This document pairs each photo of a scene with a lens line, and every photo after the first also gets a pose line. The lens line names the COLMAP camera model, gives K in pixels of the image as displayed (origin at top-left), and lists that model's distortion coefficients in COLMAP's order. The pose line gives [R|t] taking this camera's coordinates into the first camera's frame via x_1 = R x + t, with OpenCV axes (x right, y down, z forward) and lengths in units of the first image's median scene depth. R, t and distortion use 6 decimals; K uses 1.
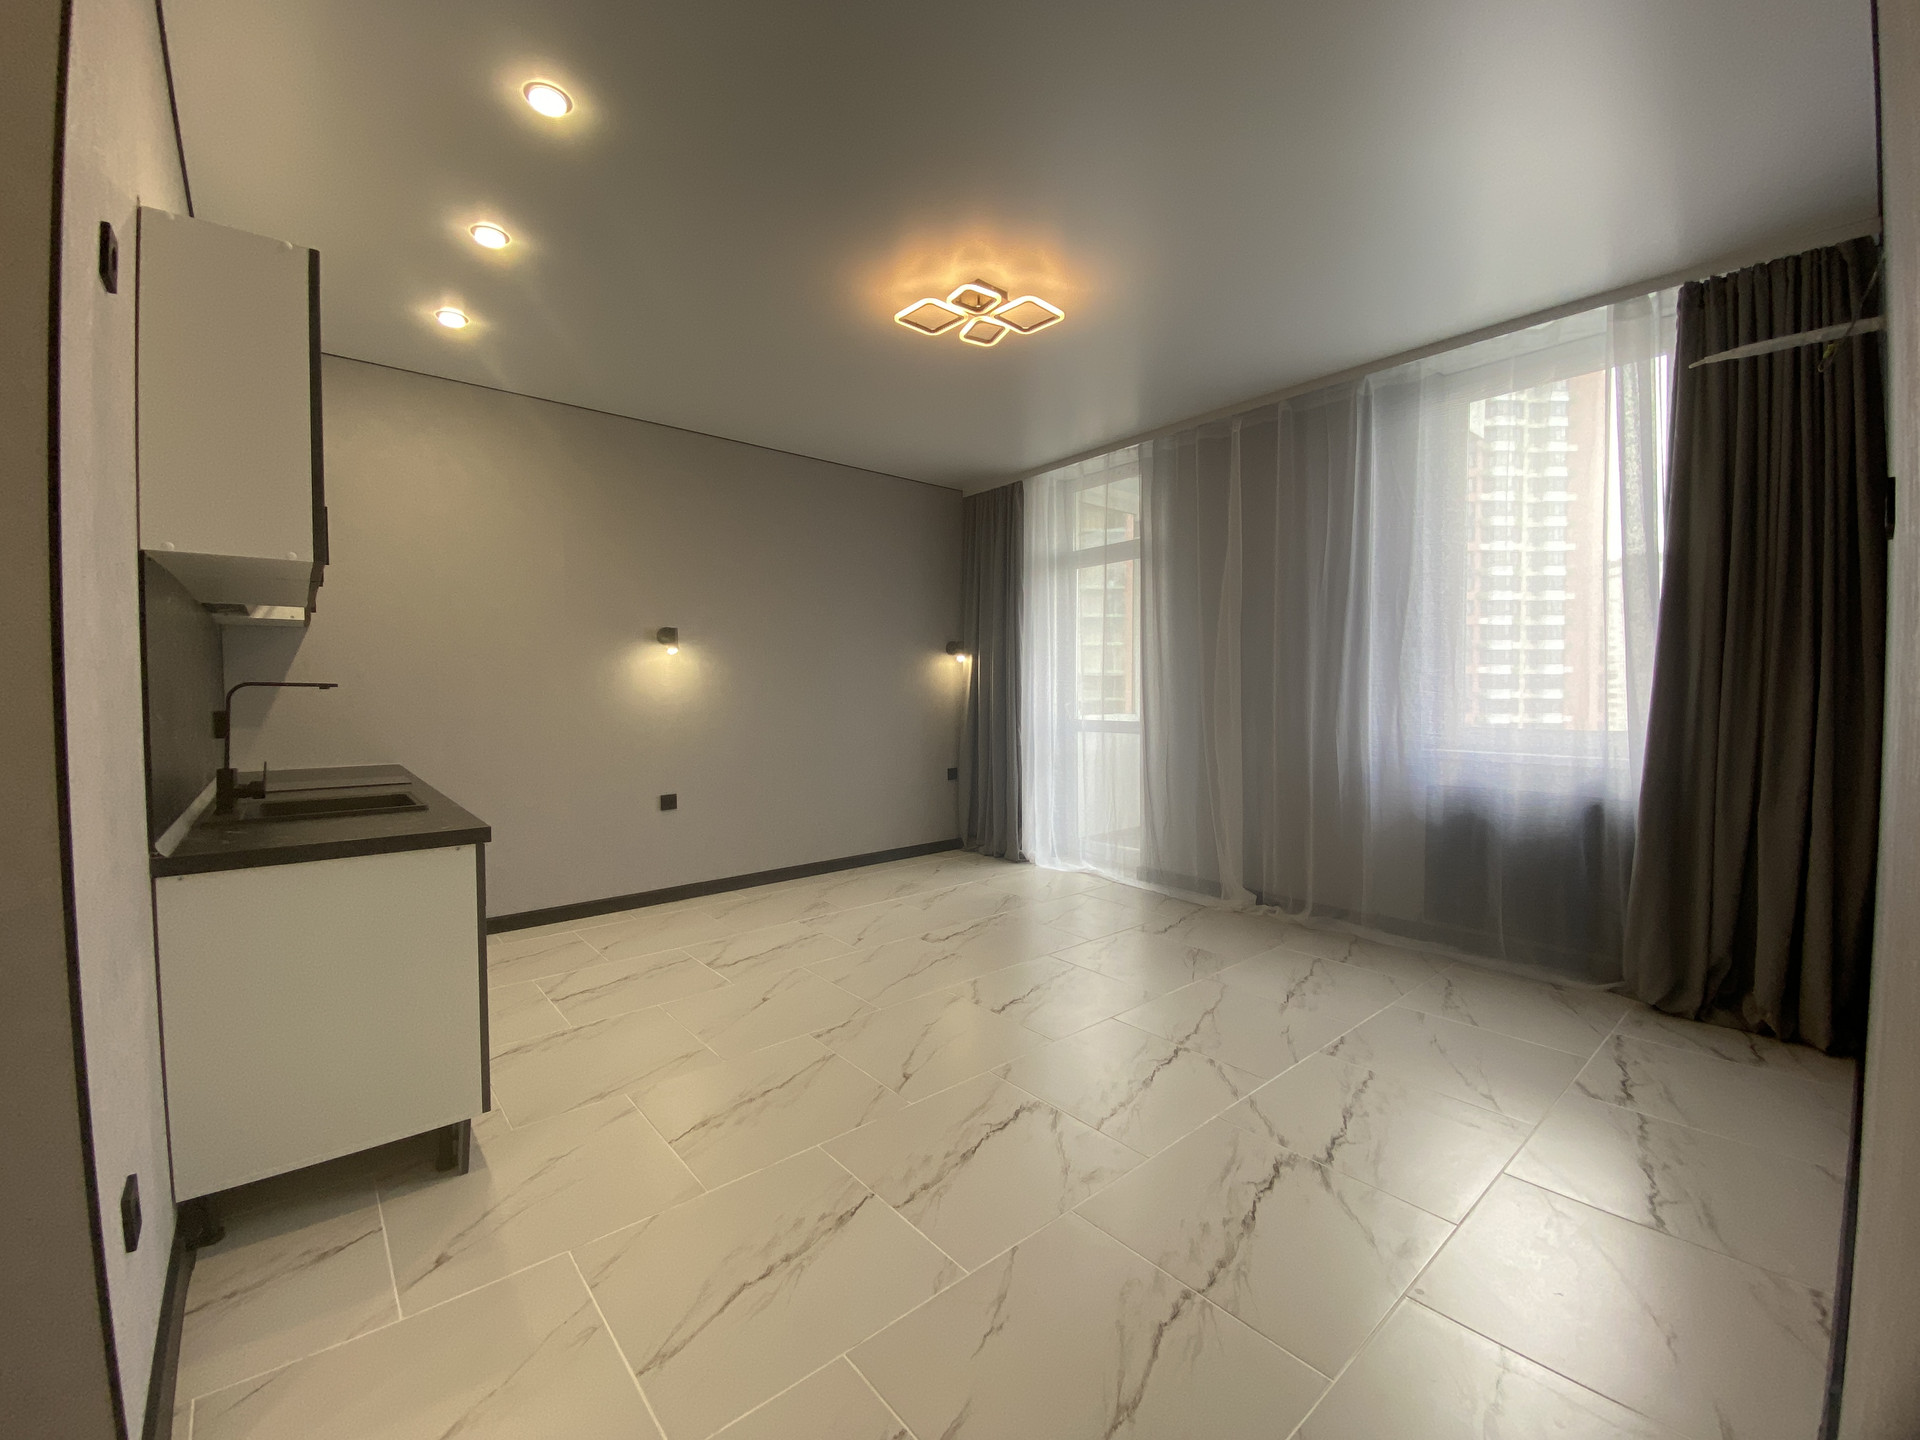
lens RADIAL K [[780.3, 0, 966.7], [0, 780.3, 719.1], [0, 0, 1]] dist [0.024946, -0.021881]
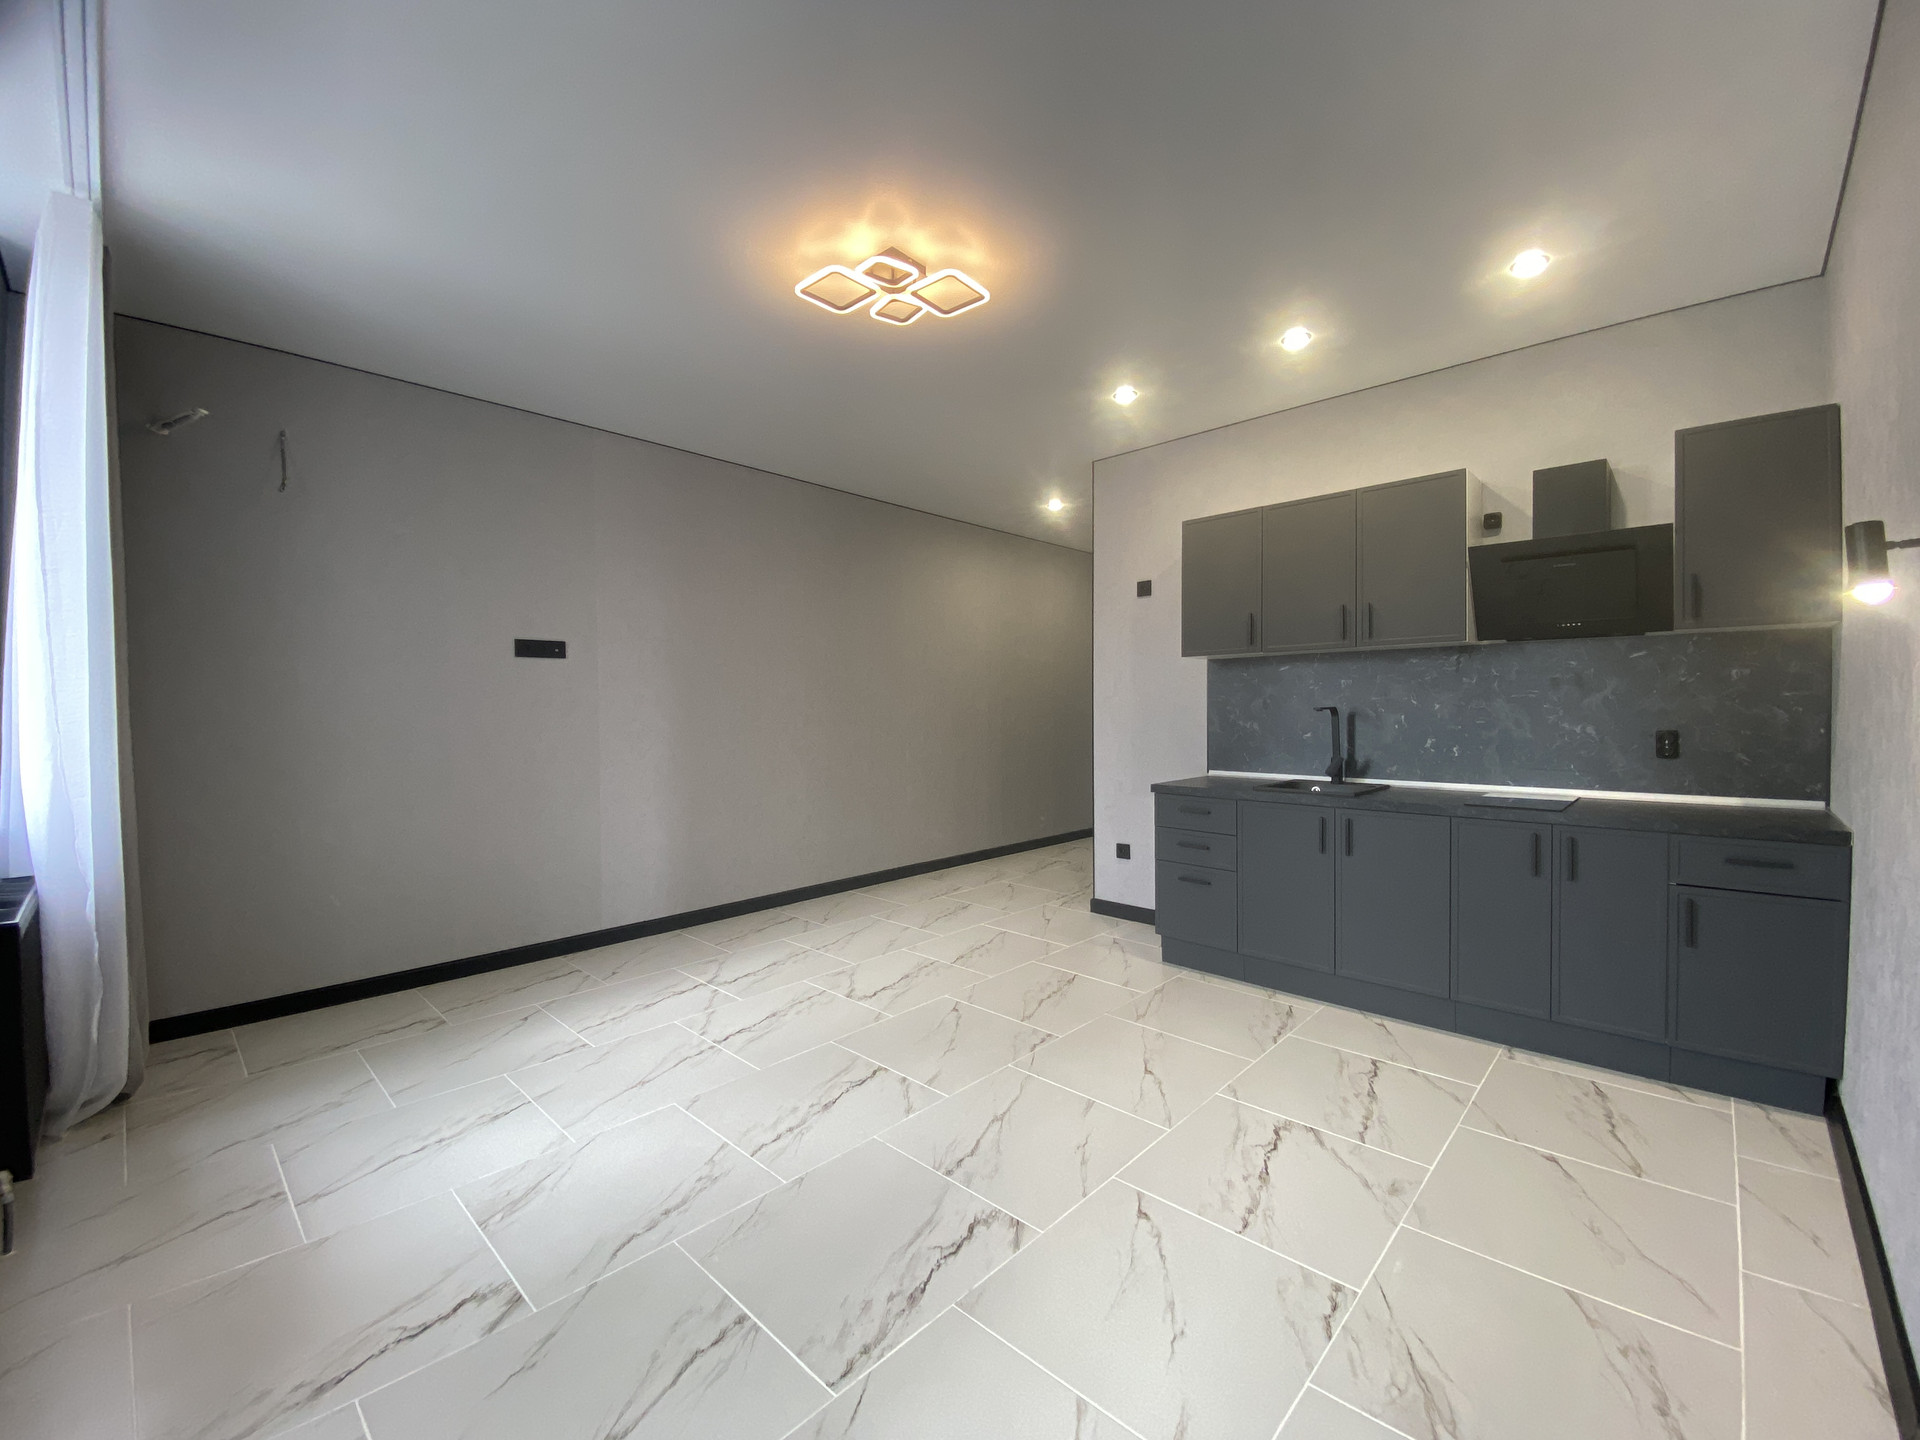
lens RADIAL K [[792.8, 0, 960.0], [0, 792.8, 720.0], [0, 0, 1]] dist [0.033751, -0.025776]
pose [[-0.996168, 0.009140, -0.086987, 0.022392], [0.004213, 0.998385, 0.056648, -0.064531], [0.087364, 0.056064, -0.994598, 1.494742]]
